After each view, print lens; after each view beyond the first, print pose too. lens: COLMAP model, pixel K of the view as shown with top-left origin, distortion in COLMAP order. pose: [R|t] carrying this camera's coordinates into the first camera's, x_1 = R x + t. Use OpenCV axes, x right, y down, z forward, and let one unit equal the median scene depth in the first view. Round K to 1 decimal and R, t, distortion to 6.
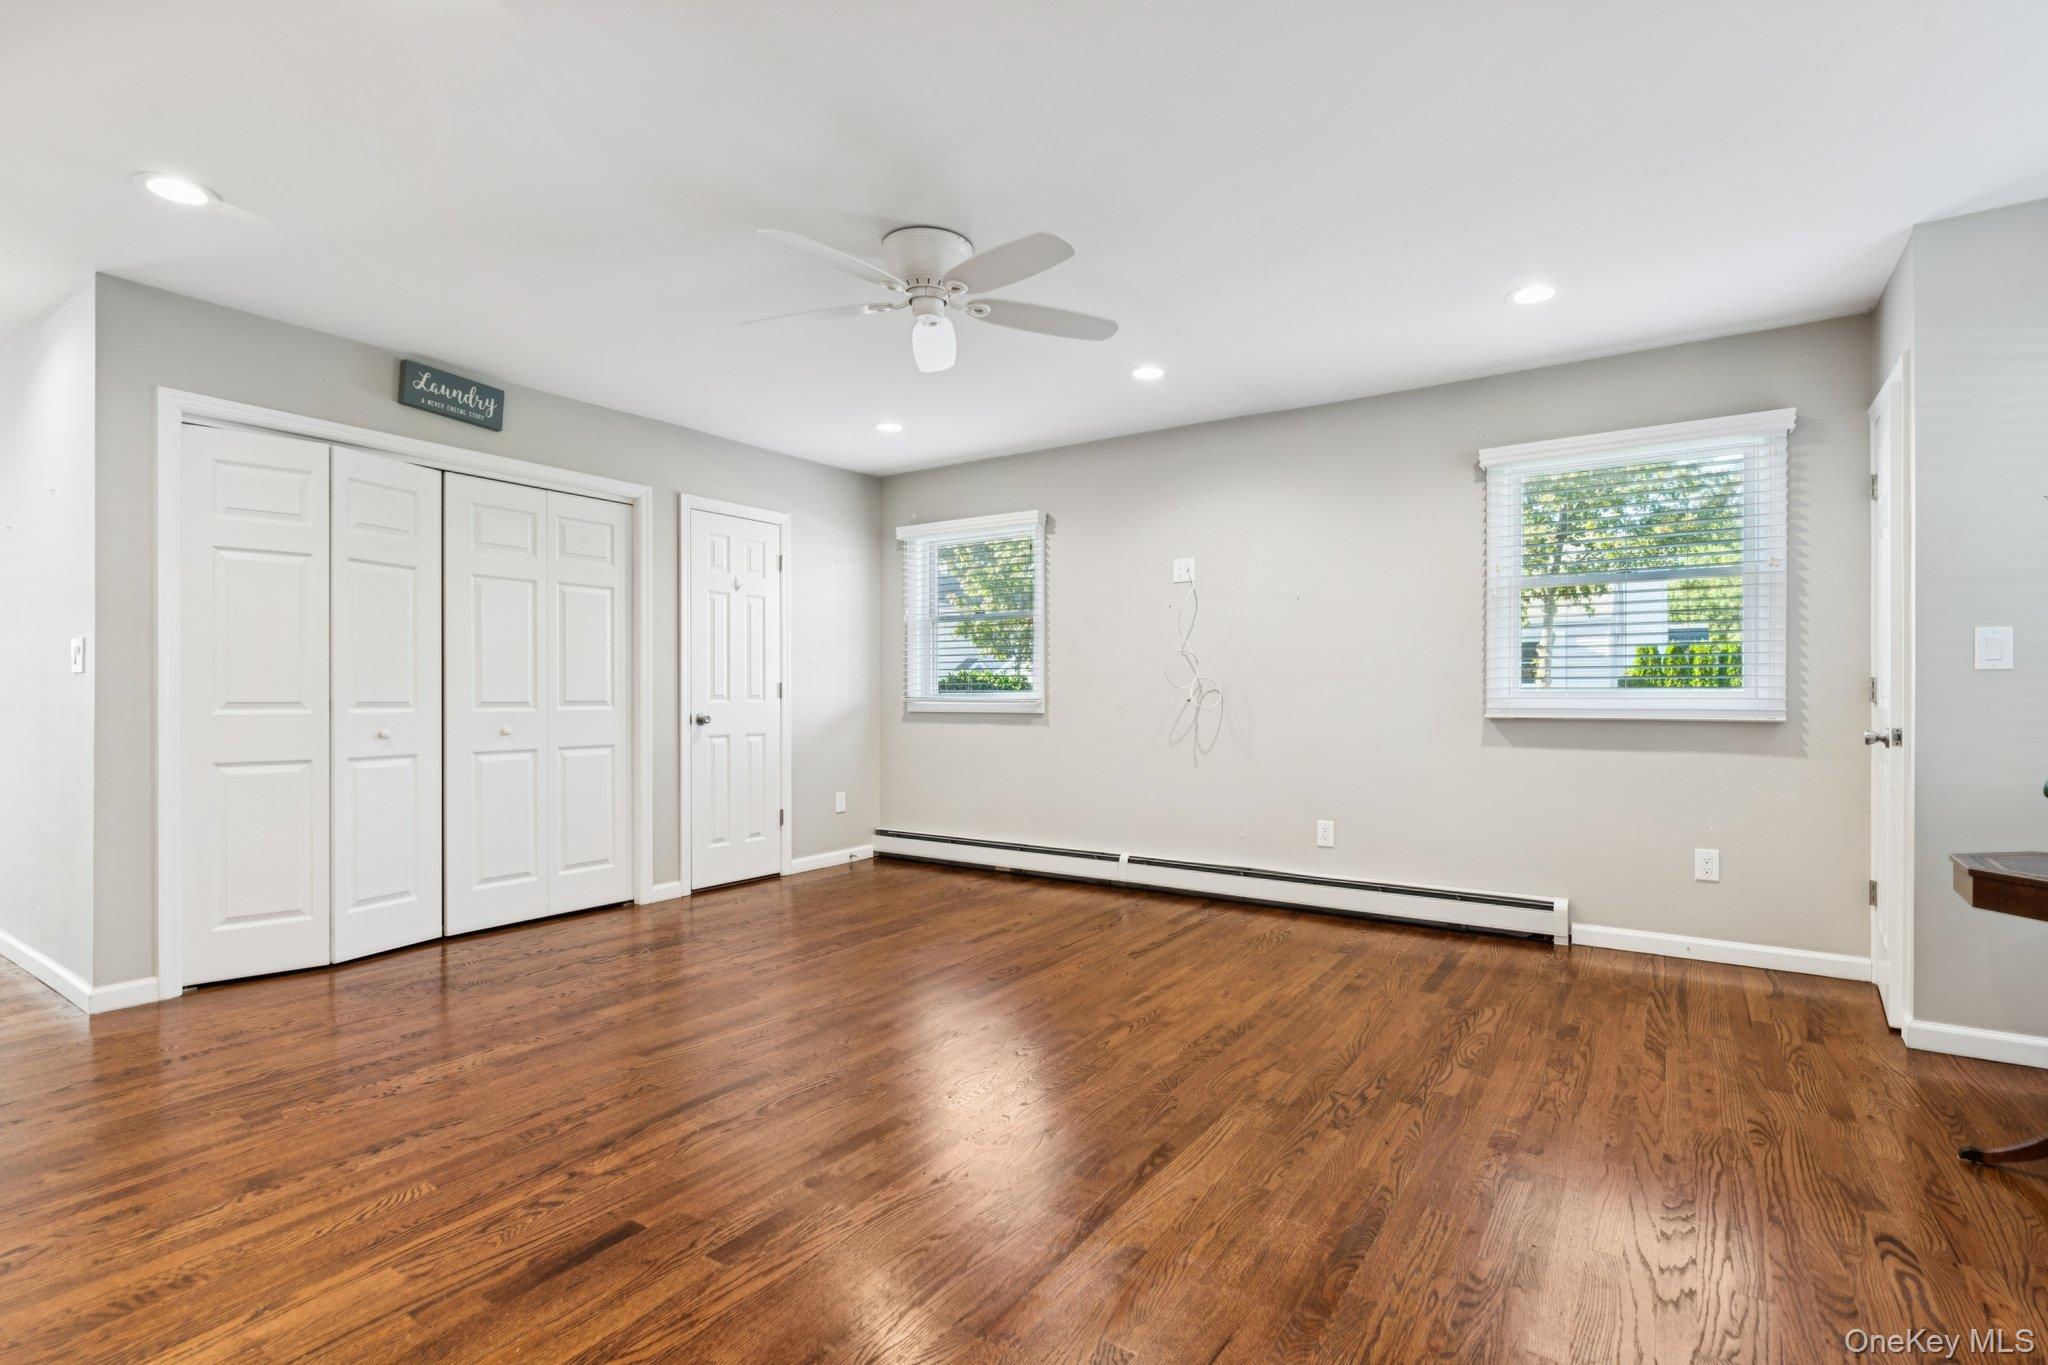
lens RADIAL K [[954.1, 0, 1028.1], [0, 954.1, 689.1], [0, 0, 1]] dist [-0.004871, 0.000256]
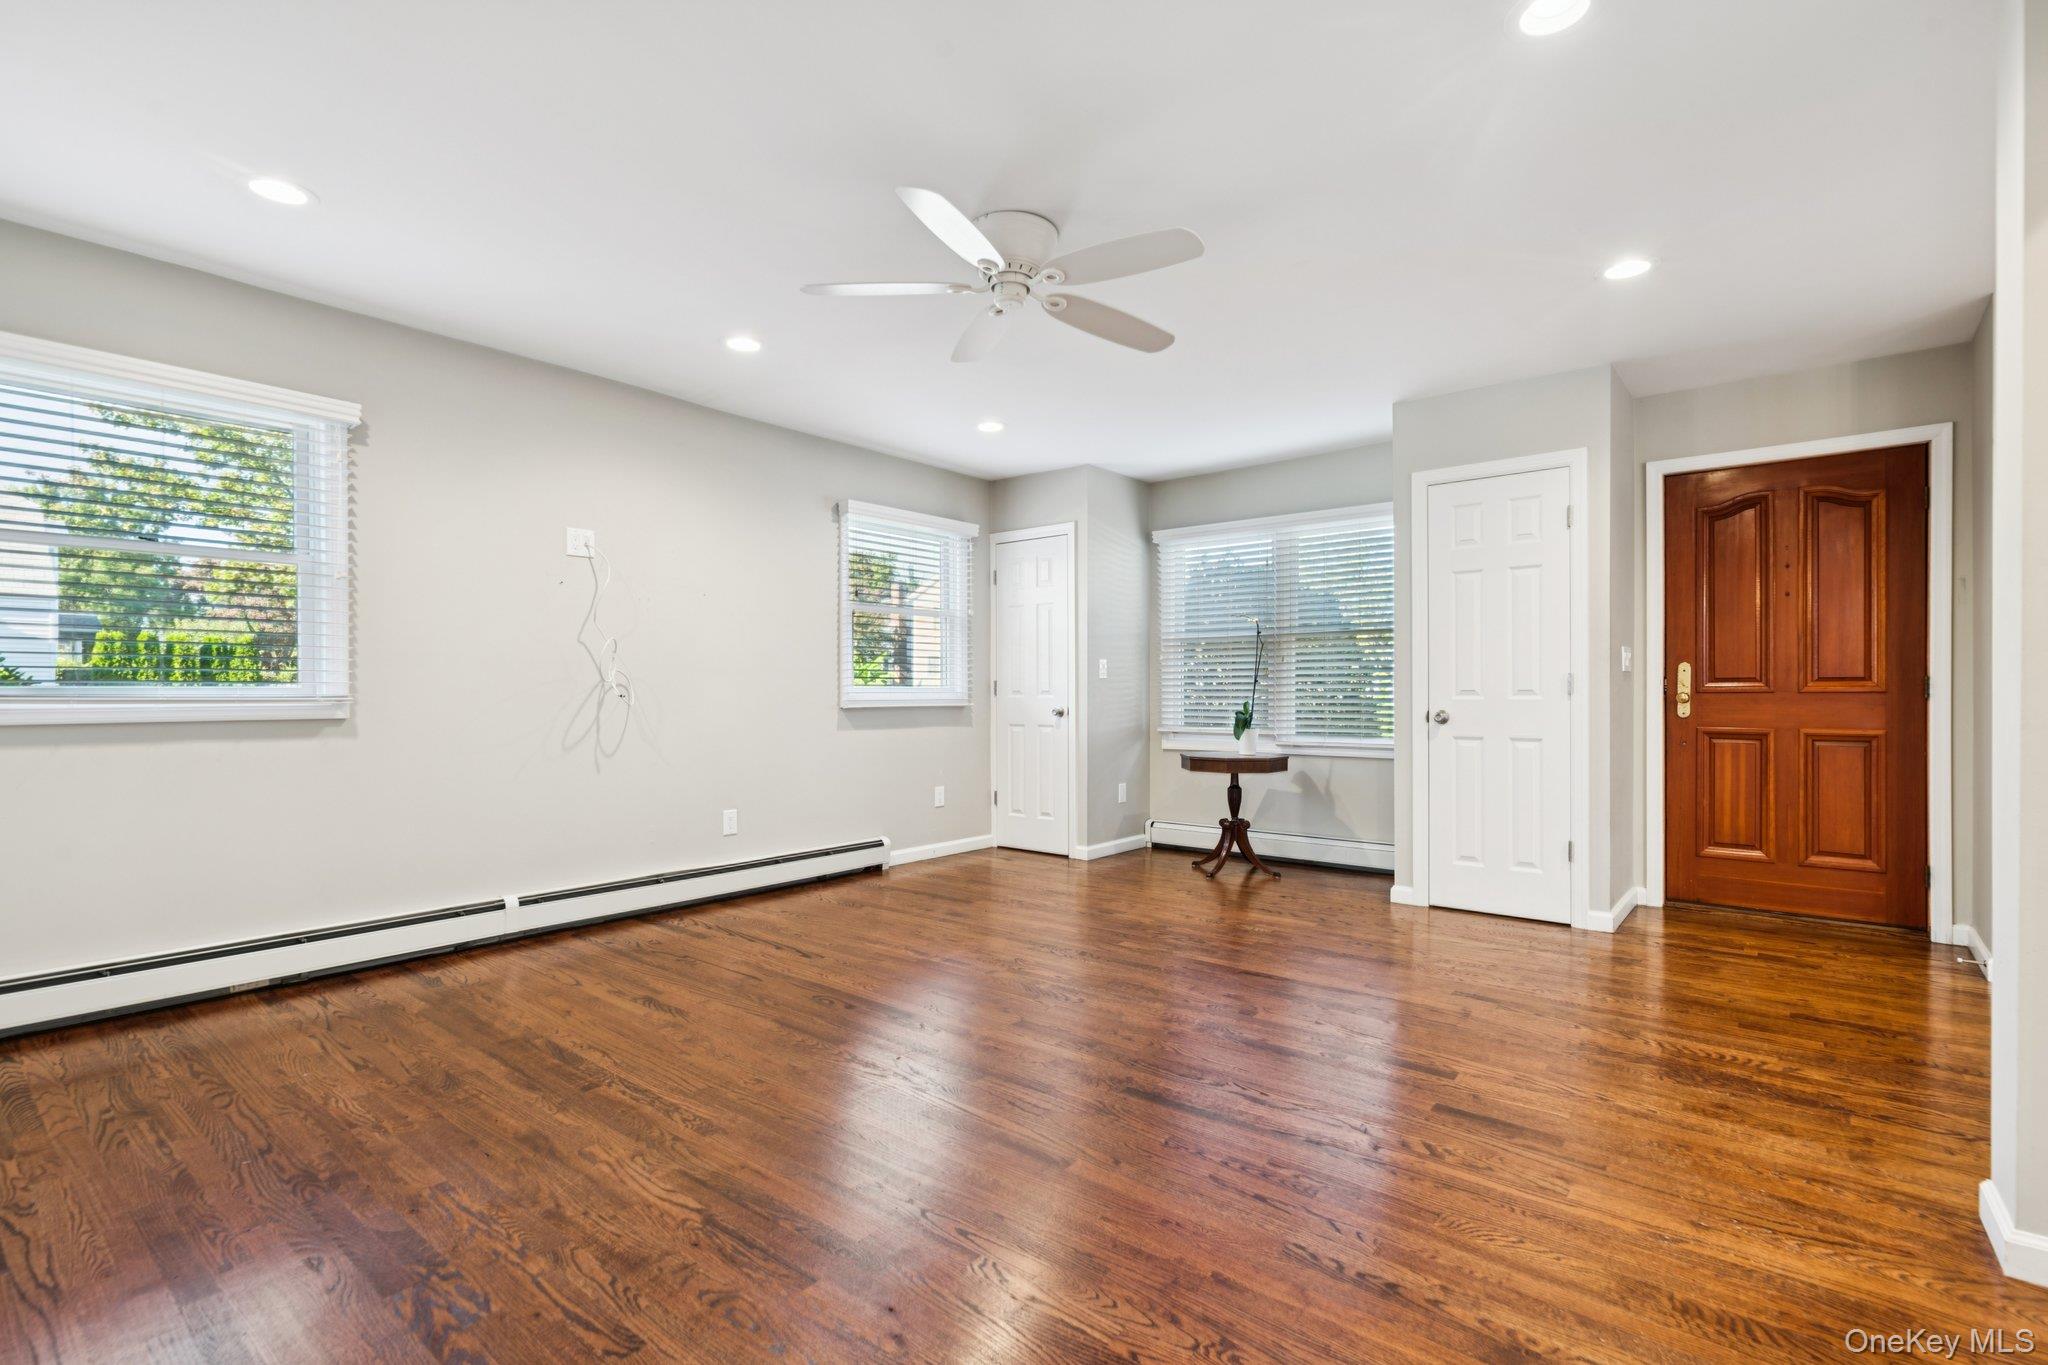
lens RADIAL K [[949.4, 0, 1023.1], [0, 949.4, 683.2], [0, 0, 1]] dist [-0.004685, 0.002995]
pose [[0.089049, 0.007822, 0.995996, -0.889105], [-0.005826, 0.999956, -0.007333, 0.005473], [-0.996010, -0.005149, 0.089091, 0.741896]]
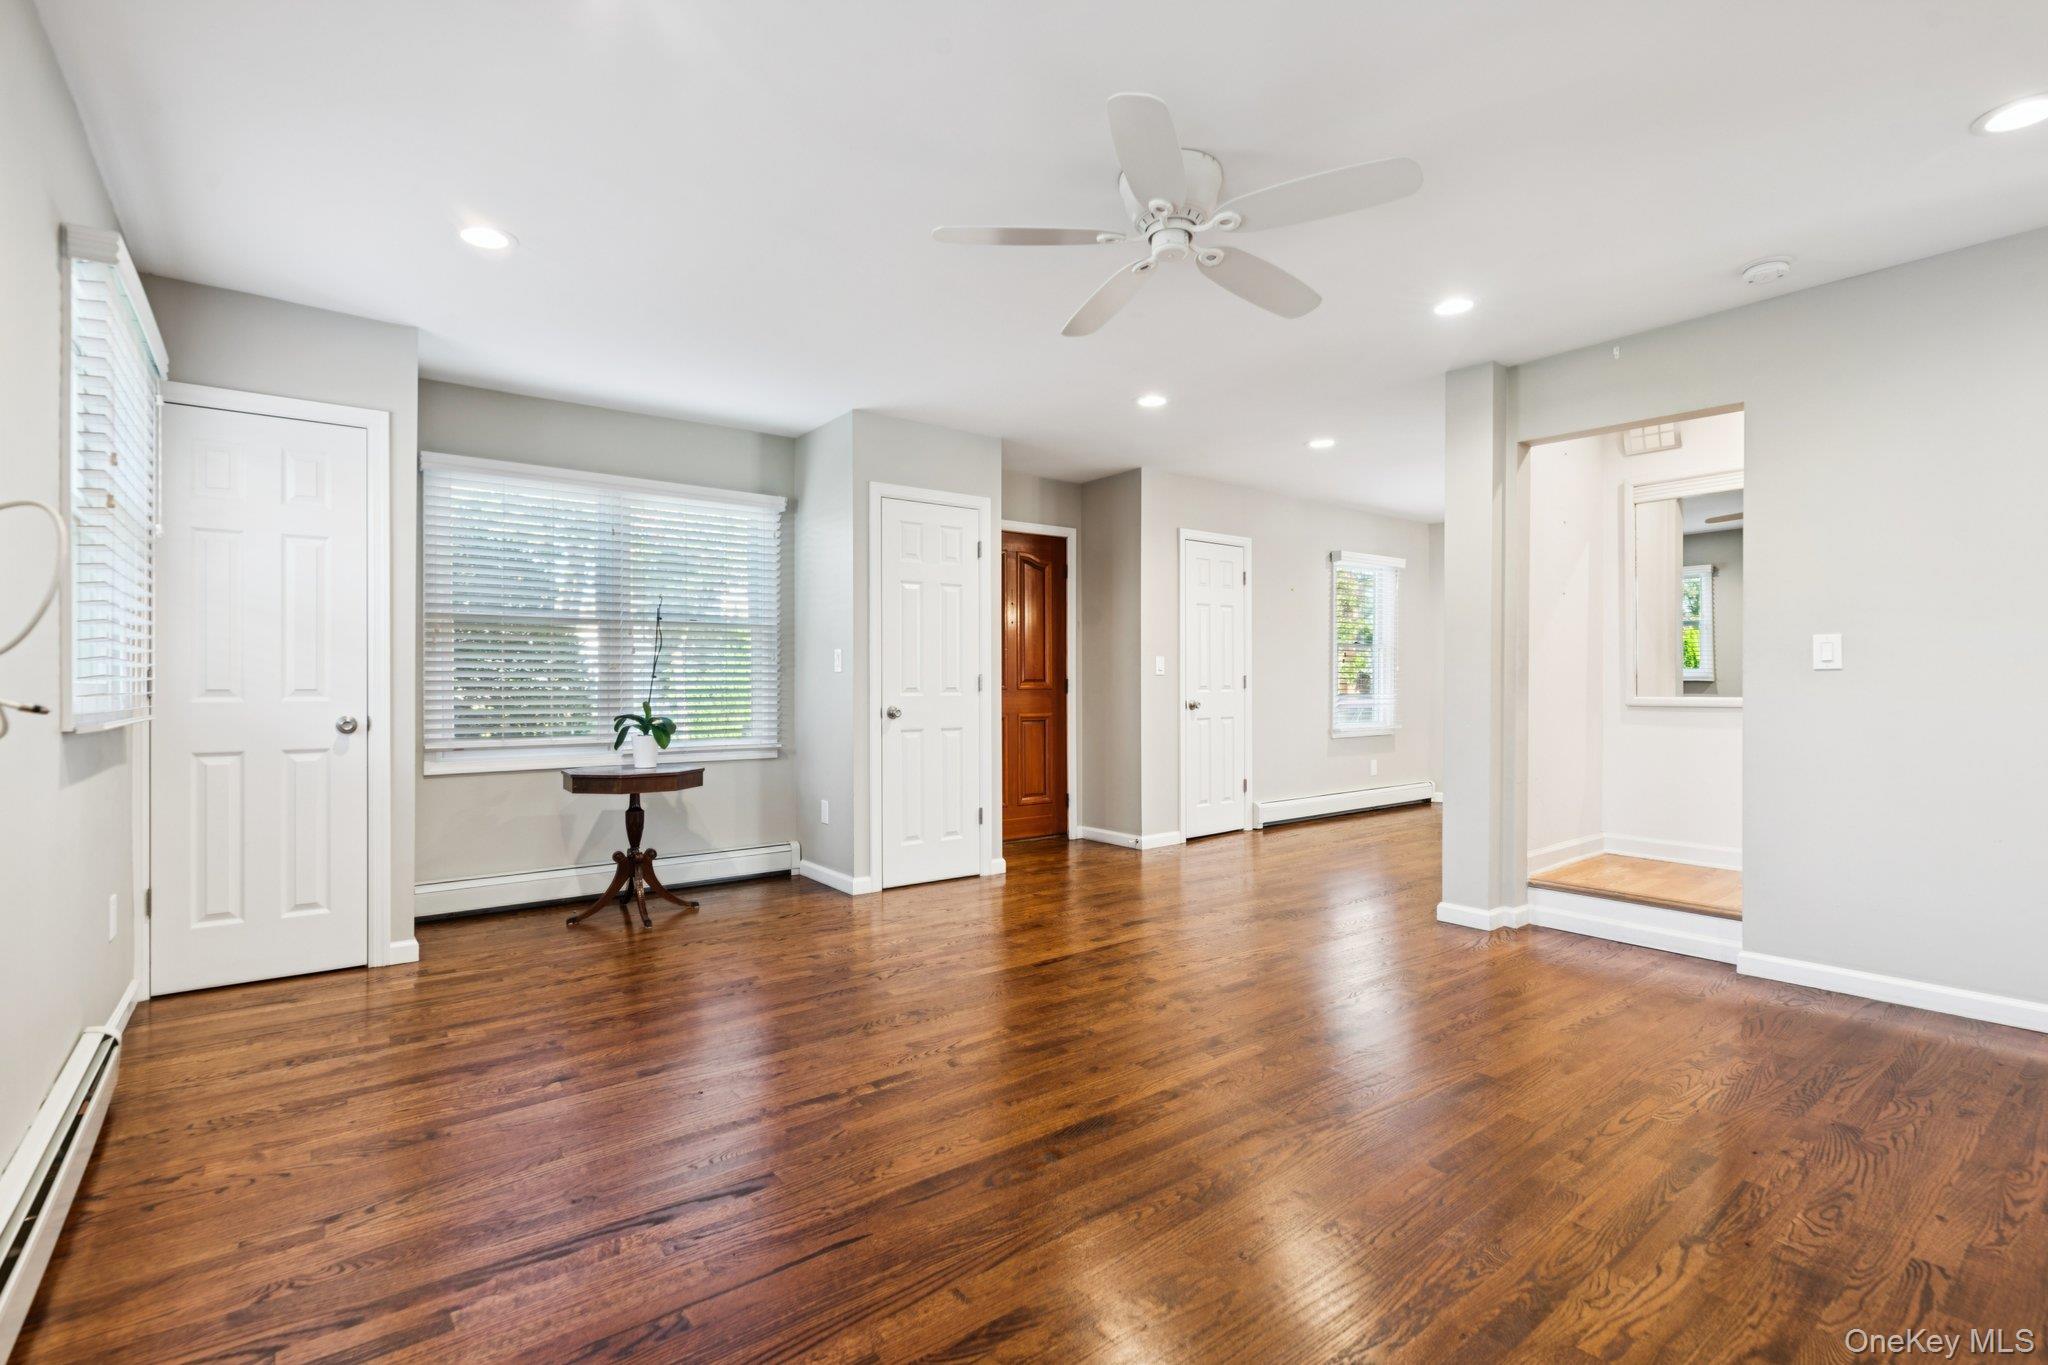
lens RADIAL K [[949.4, 0, 1037.0], [0, 949.4, 697.3], [0, 0, 1]] dist [-0.004685, 0.002995]
pose [[-0.953605, -0.001855, 0.301056, -0.205086], [-0.000857, 0.999994, 0.003448, 0.009889], [-0.301060, 0.003030, -0.953600, 1.534710]]
